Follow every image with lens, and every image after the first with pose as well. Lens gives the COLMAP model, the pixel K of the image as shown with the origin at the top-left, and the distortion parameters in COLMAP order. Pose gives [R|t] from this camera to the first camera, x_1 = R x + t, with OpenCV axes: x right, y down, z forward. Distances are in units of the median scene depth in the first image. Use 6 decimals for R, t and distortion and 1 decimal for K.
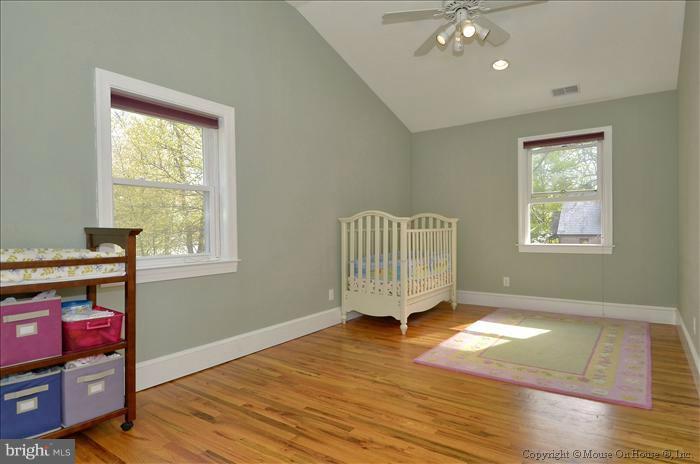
lens RADIAL K [[400.1, 0, 350.1], [0, 400.1, 231.2], [0, 0, 1]] dist [0.008725, 0.000670]
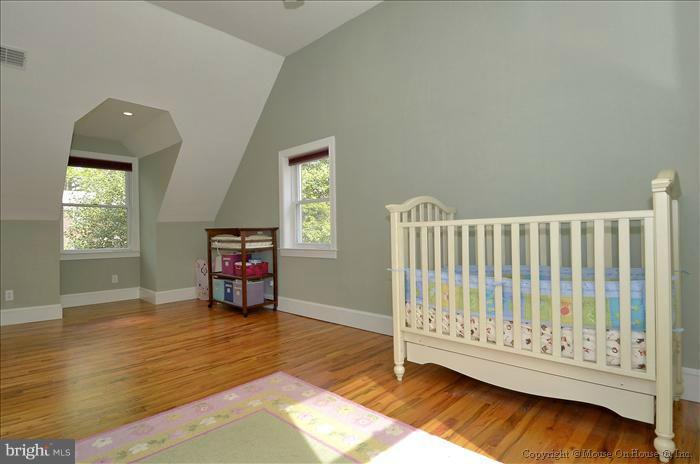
lens RADIAL K [[359.0, 0, 349.6], [0, 359.0, 231.5], [0, 0, 1]] dist [0.002196, -0.000155]
pose [[-0.116815, 0.012234, -0.993078, 0.928731], [0.006243, 0.999913, 0.011584, -0.002237], [0.993134, -0.004846, -0.116881, 1.237341]]
